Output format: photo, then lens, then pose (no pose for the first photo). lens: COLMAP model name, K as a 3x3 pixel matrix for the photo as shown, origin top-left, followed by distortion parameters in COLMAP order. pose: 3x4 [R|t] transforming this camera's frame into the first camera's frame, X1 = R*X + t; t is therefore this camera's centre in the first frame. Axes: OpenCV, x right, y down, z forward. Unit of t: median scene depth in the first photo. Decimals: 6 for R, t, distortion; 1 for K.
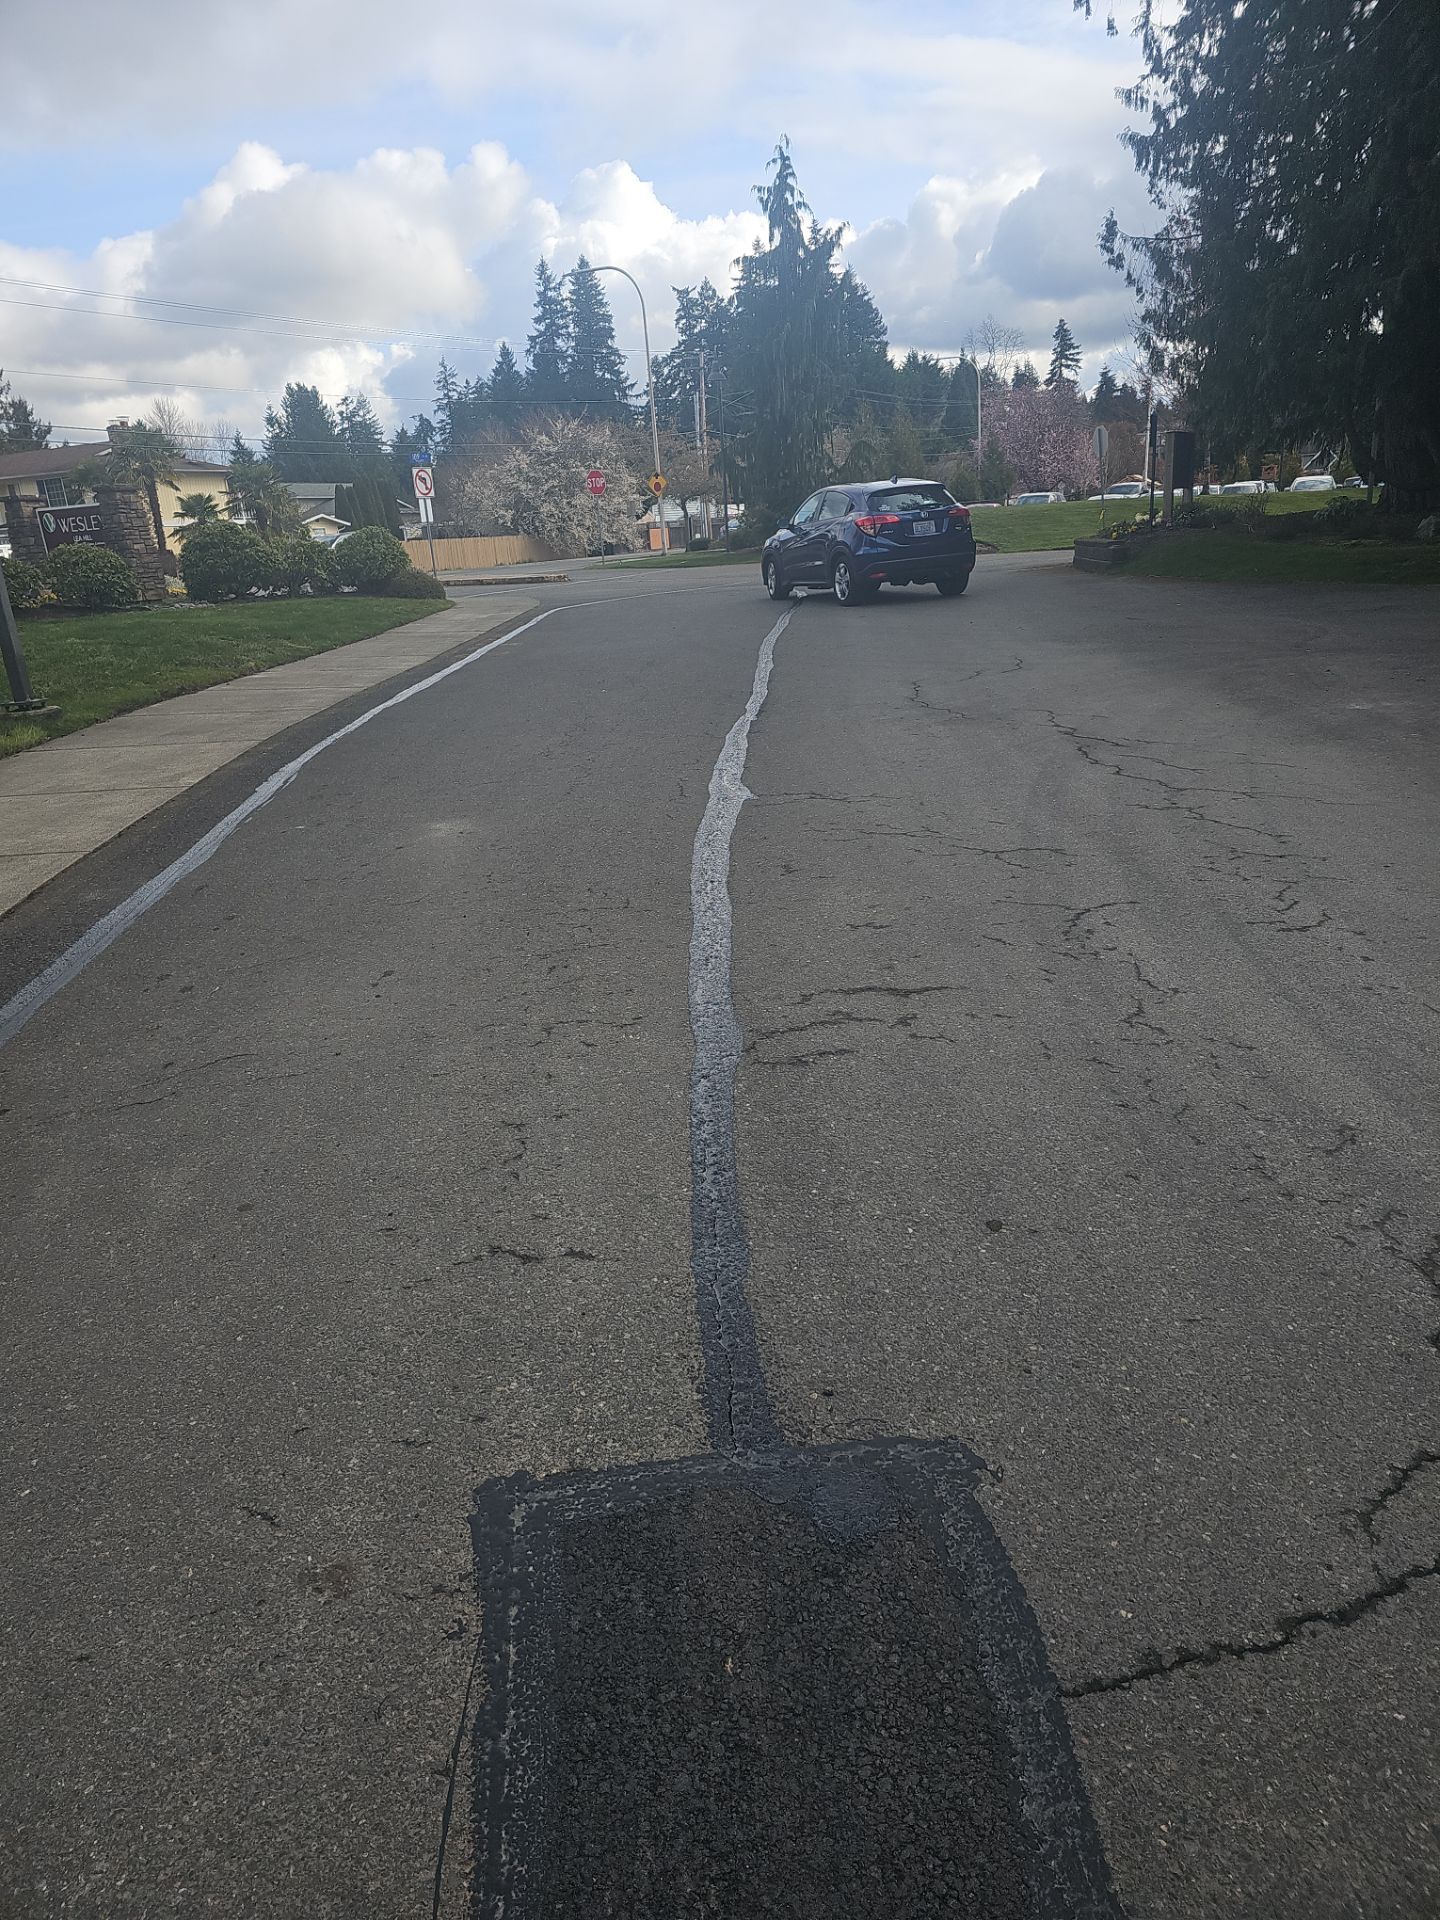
lens RADIAL K [[1295.1, 0, 720.0], [0, 1295.1, 960.0], [0, 0, 1]] dist [0.073140, -0.067151]
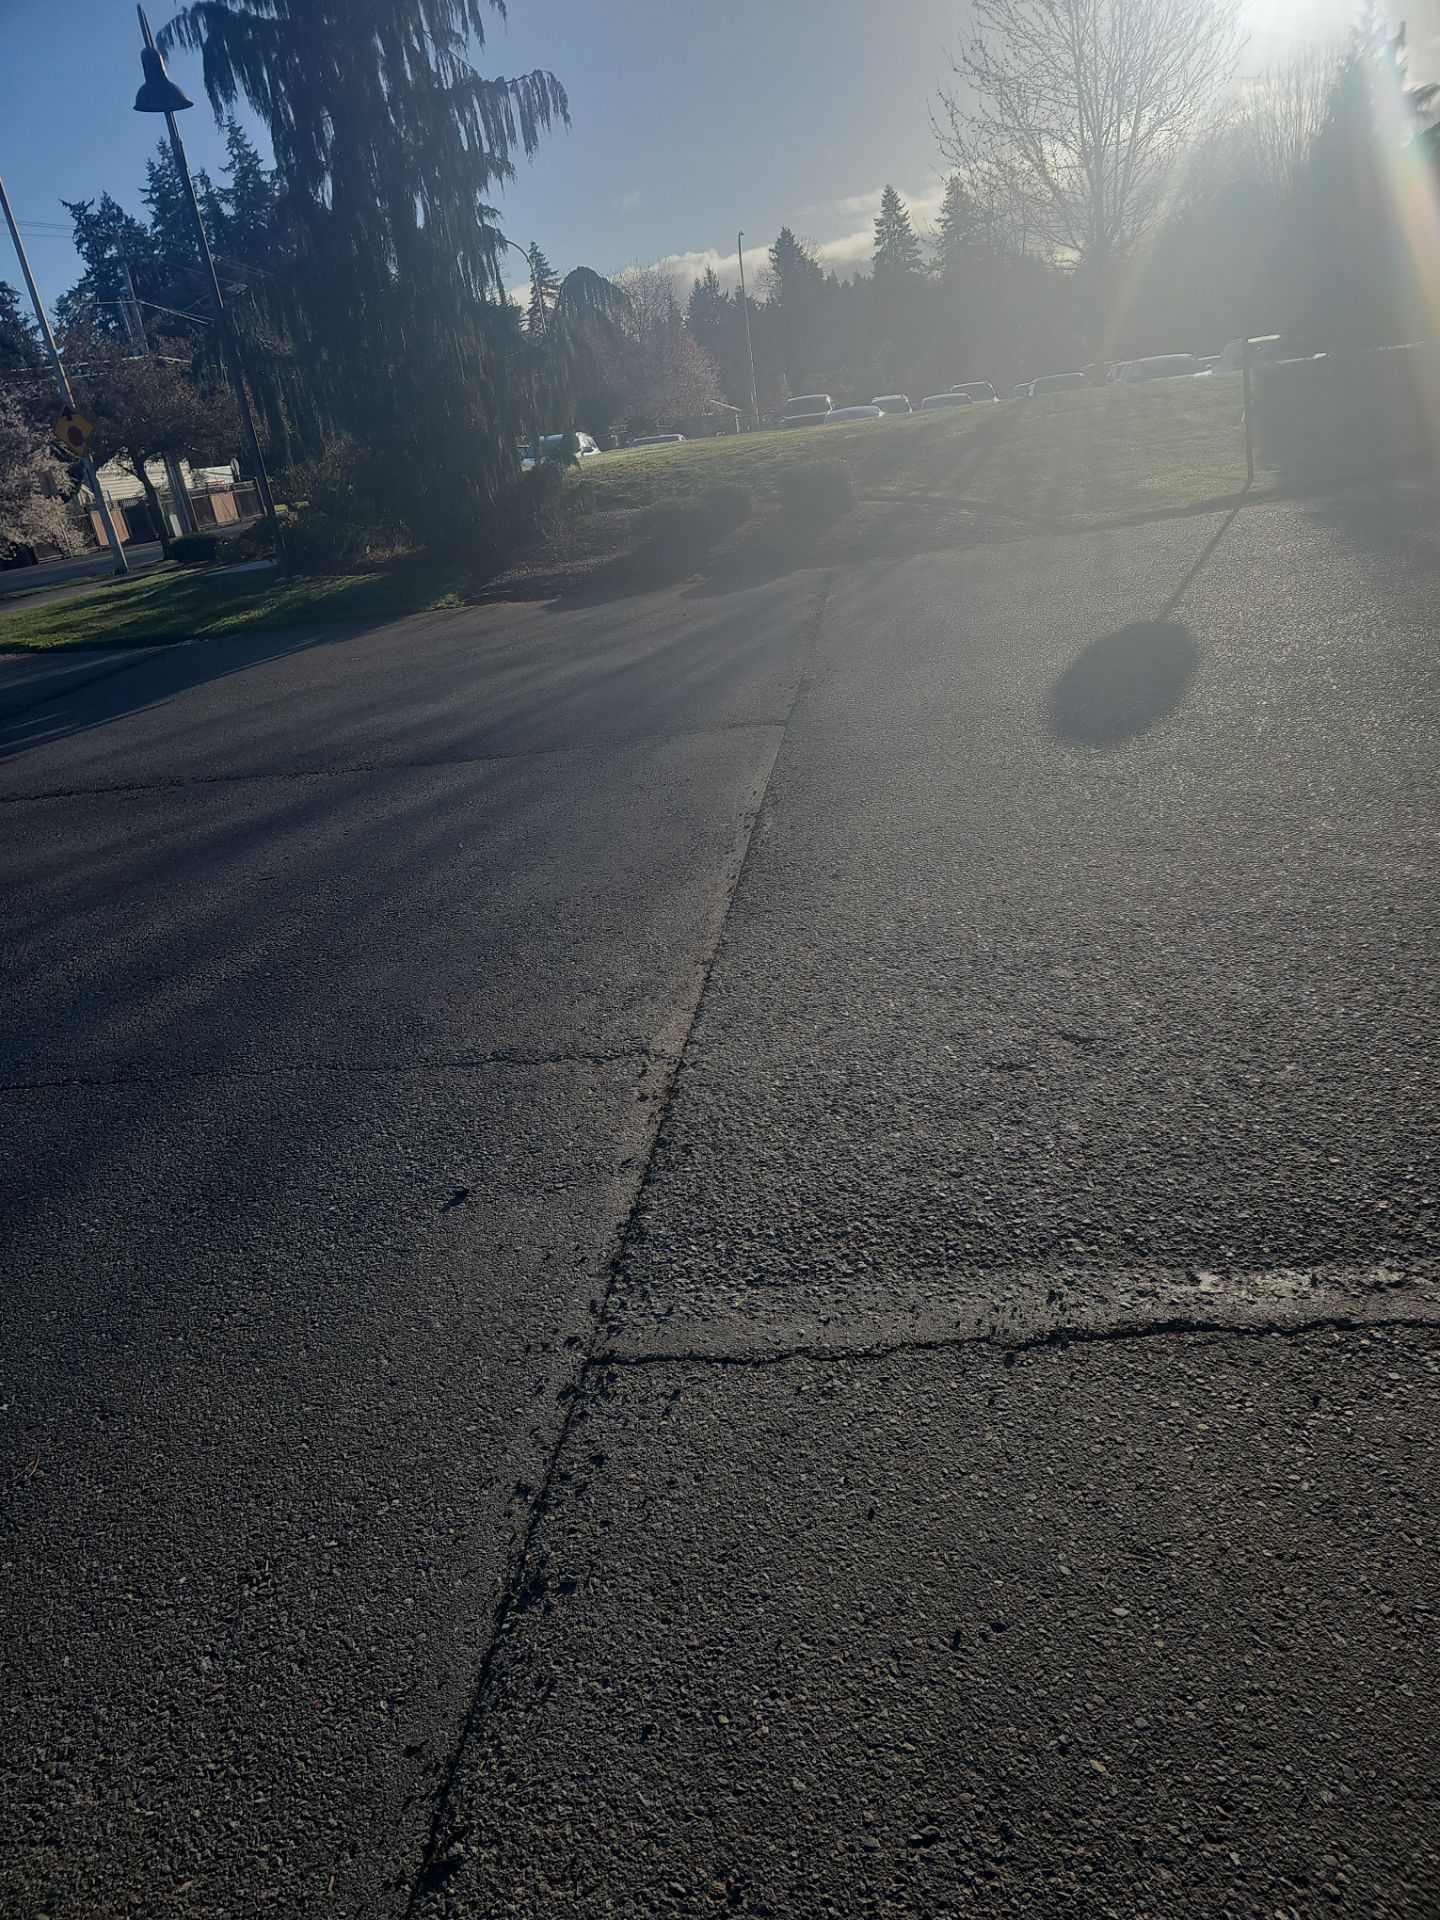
lens RADIAL K [[1295.1, 0, 720.0], [0, 1295.1, 960.0], [0, 0, 1]] dist [0.073140, -0.067151]
pose [[0.930133, -0.205091, 0.304616, -0.003343], [0.193625, 0.978735, 0.067735, -0.038296], [-0.312030, -0.004021, 0.950064, 0.110763]]
